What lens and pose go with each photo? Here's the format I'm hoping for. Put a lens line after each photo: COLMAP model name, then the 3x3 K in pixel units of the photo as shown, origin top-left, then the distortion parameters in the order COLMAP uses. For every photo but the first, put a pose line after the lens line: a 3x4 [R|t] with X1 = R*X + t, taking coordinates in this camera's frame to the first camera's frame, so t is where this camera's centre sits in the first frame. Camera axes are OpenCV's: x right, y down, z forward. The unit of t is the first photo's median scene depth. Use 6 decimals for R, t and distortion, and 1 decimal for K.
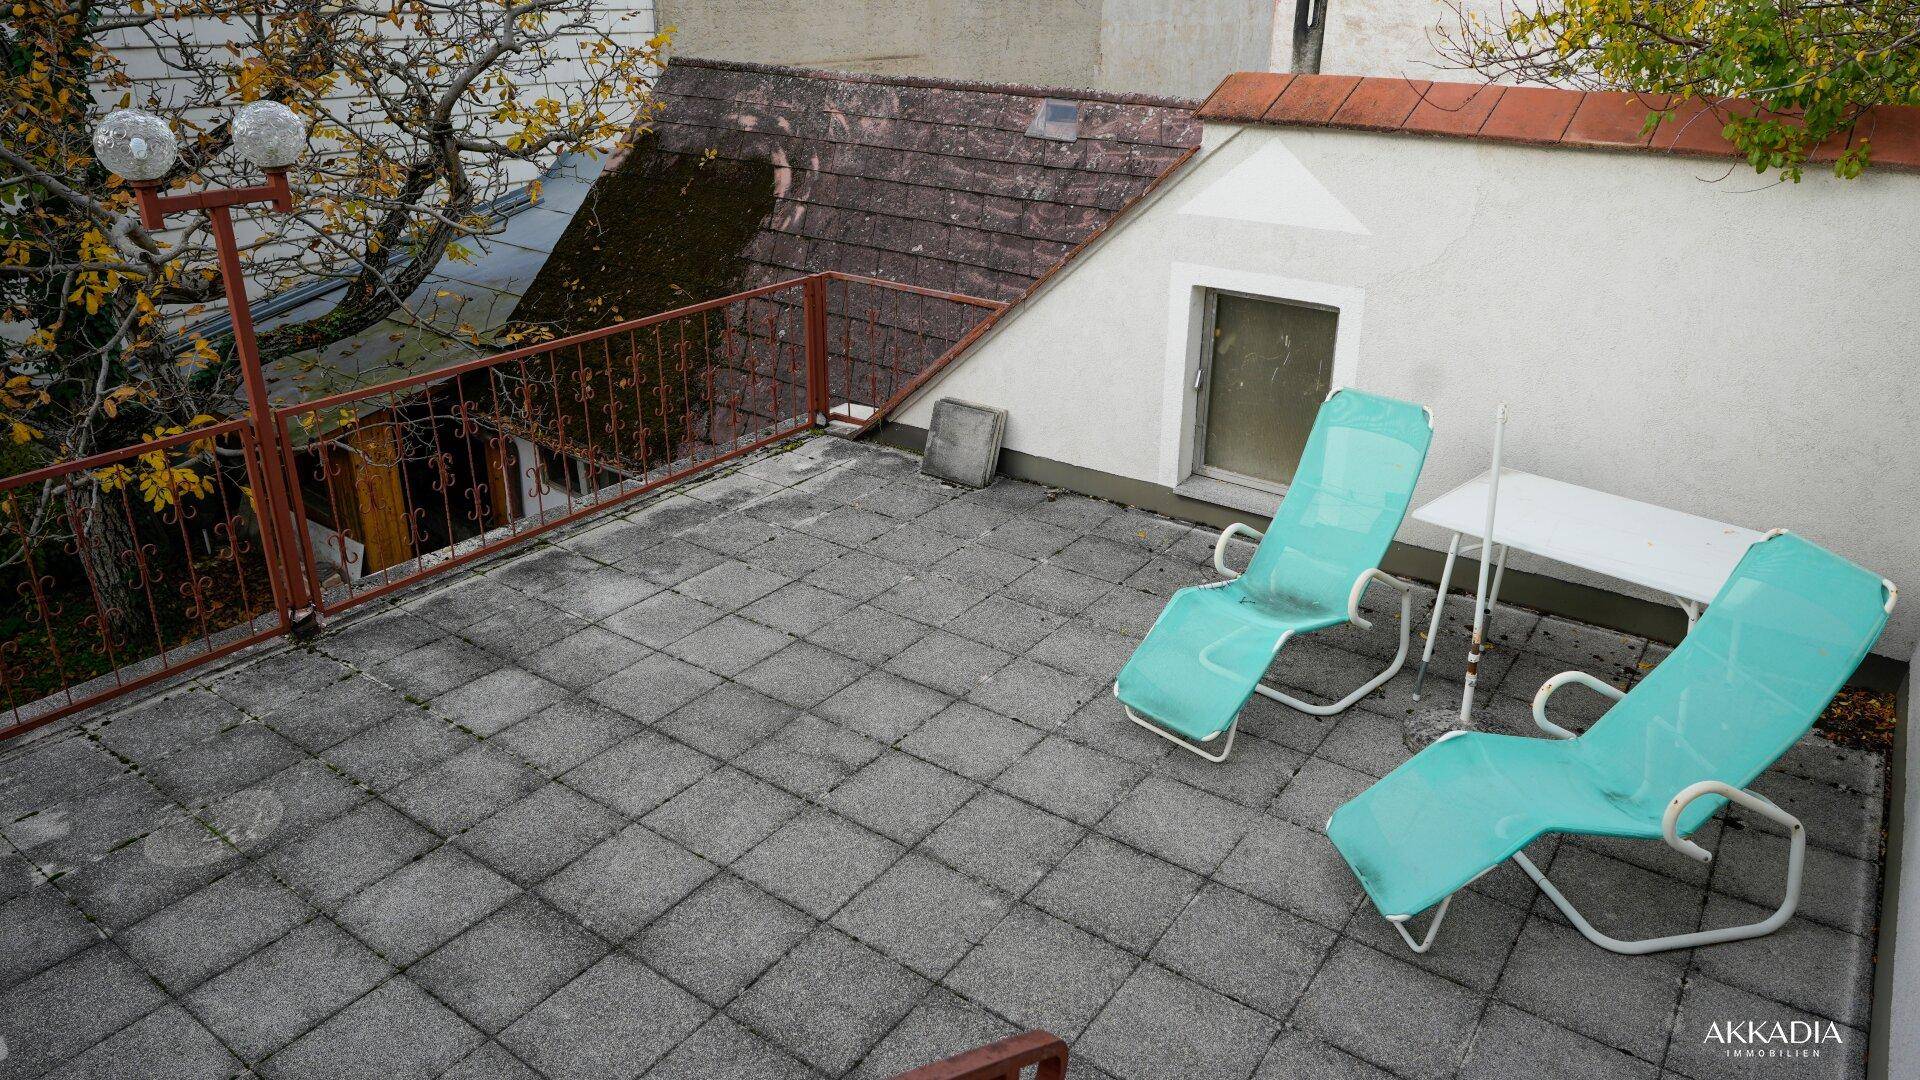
lens RADIAL K [[1267.5, 0, 979.6], [0, 1267.5, 452.4], [0, 0, 1]] dist [-0.004075, -0.001787]
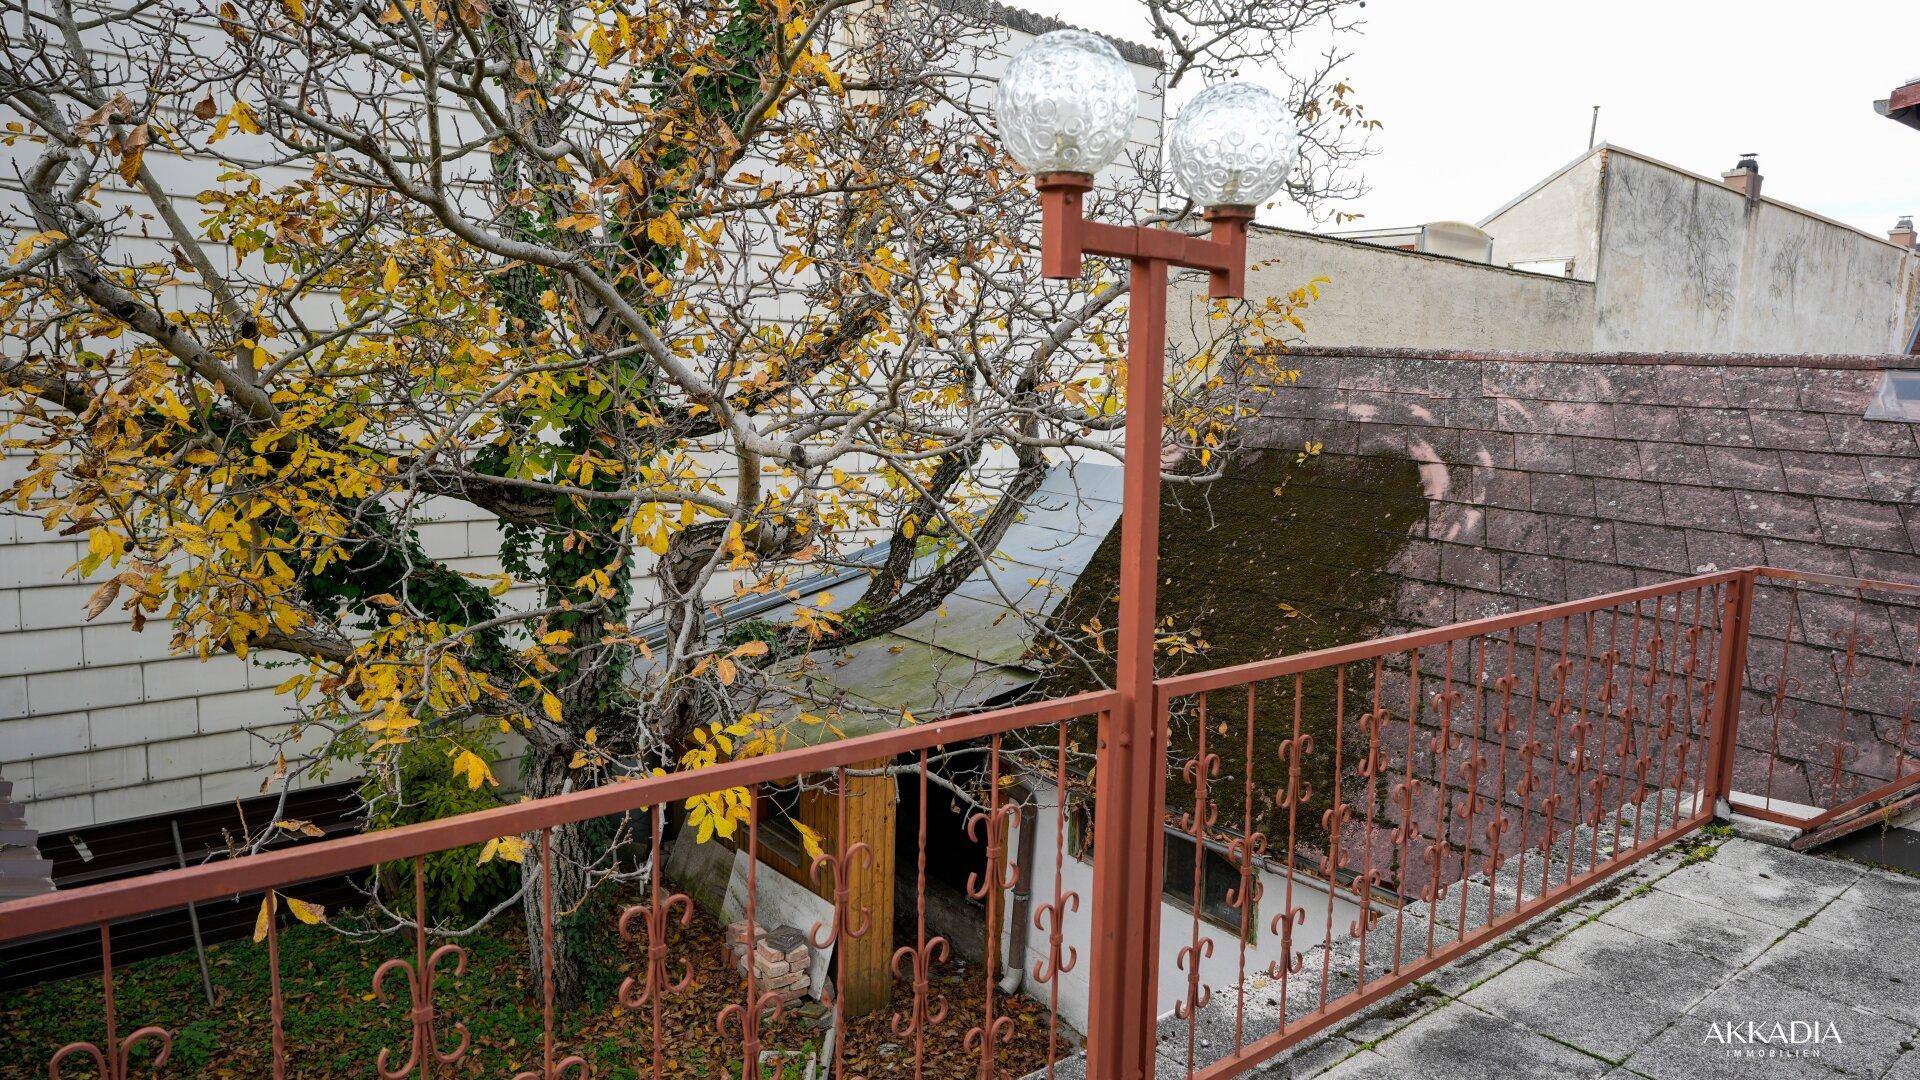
lens RADIAL K [[1267.5, 0, 963.9], [0, 1267.5, 536.5], [0, 0, 1]] dist [-0.004075, -0.001787]
pose [[0.969152, 0.055559, -0.240121, -0.270577], [-0.110002, 0.969348, -0.219690, 0.015644], [0.220555, 0.239327, 0.945557, 0.262505]]
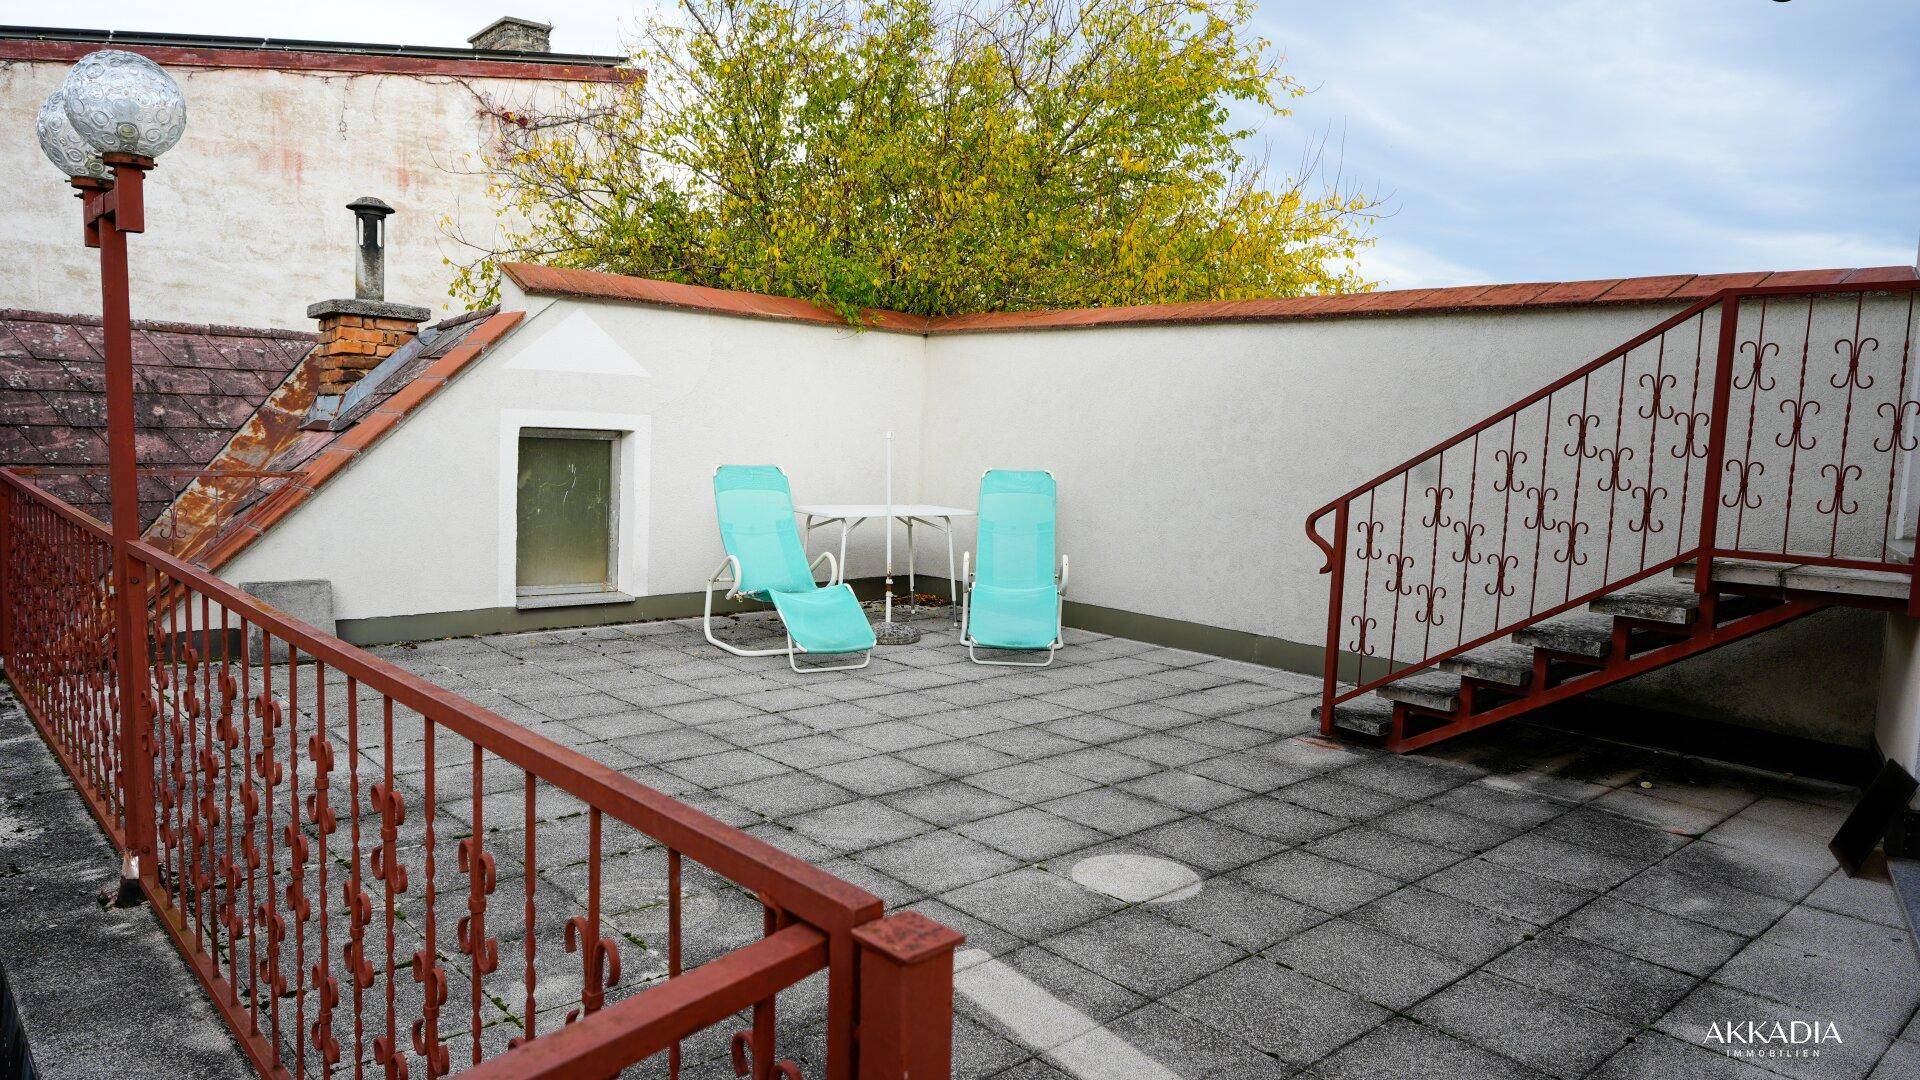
lens RADIAL K [[1267.5, 0, 957.5], [0, 1267.5, 544.5], [0, 0, 1]] dist [-0.004075, -0.001787]
pose [[0.208571, -0.089054, 0.973944, -0.648018], [0.297021, 0.954577, 0.023676, 0.049664], [-0.931813, 0.284344, 0.225548, 0.253889]]
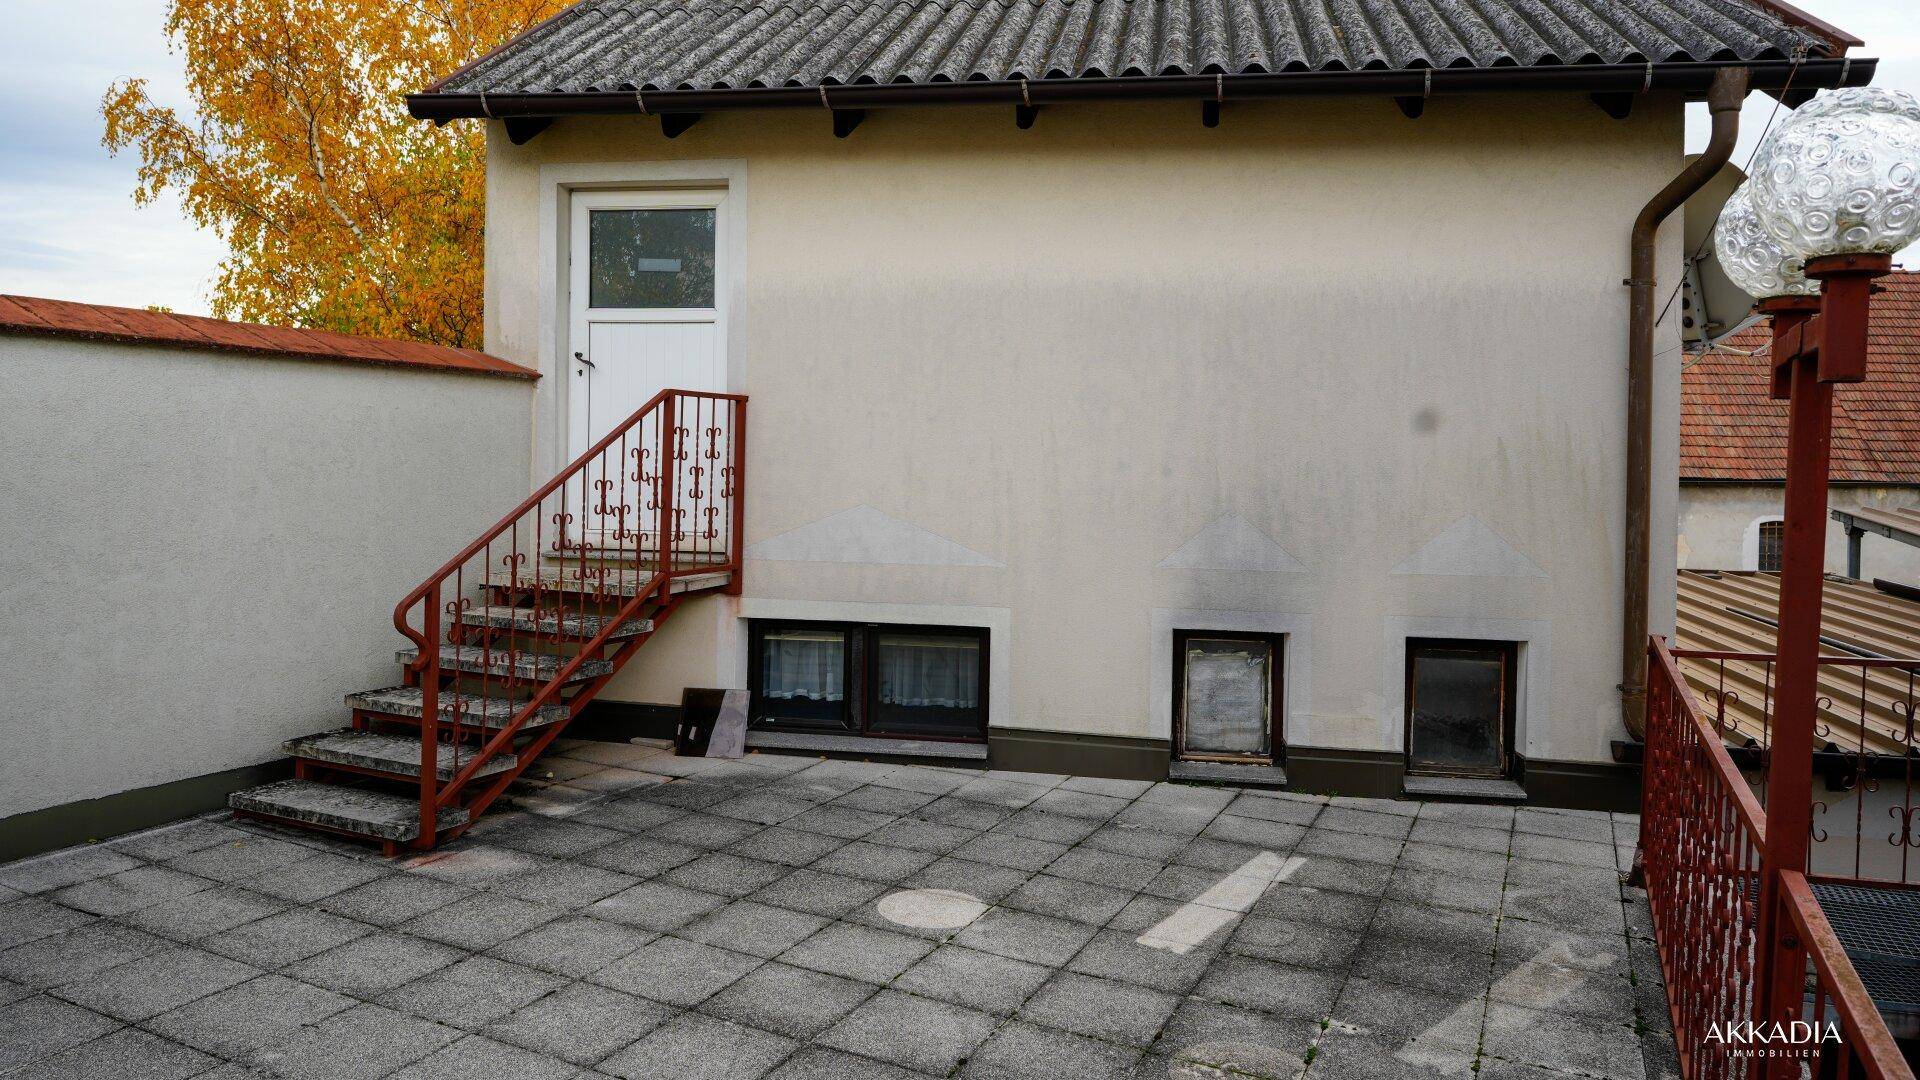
lens RADIAL K [[1267.5, 0, 956.5], [0, 1267.5, 532.9], [0, 0, 1]] dist [-0.004075, -0.001787]
pose [[-0.985131, -0.012398, -0.171359, -0.140050], [-0.079896, 0.916043, 0.393043, -0.153981], [0.152099, 0.400889, -0.903412, 0.731790]]
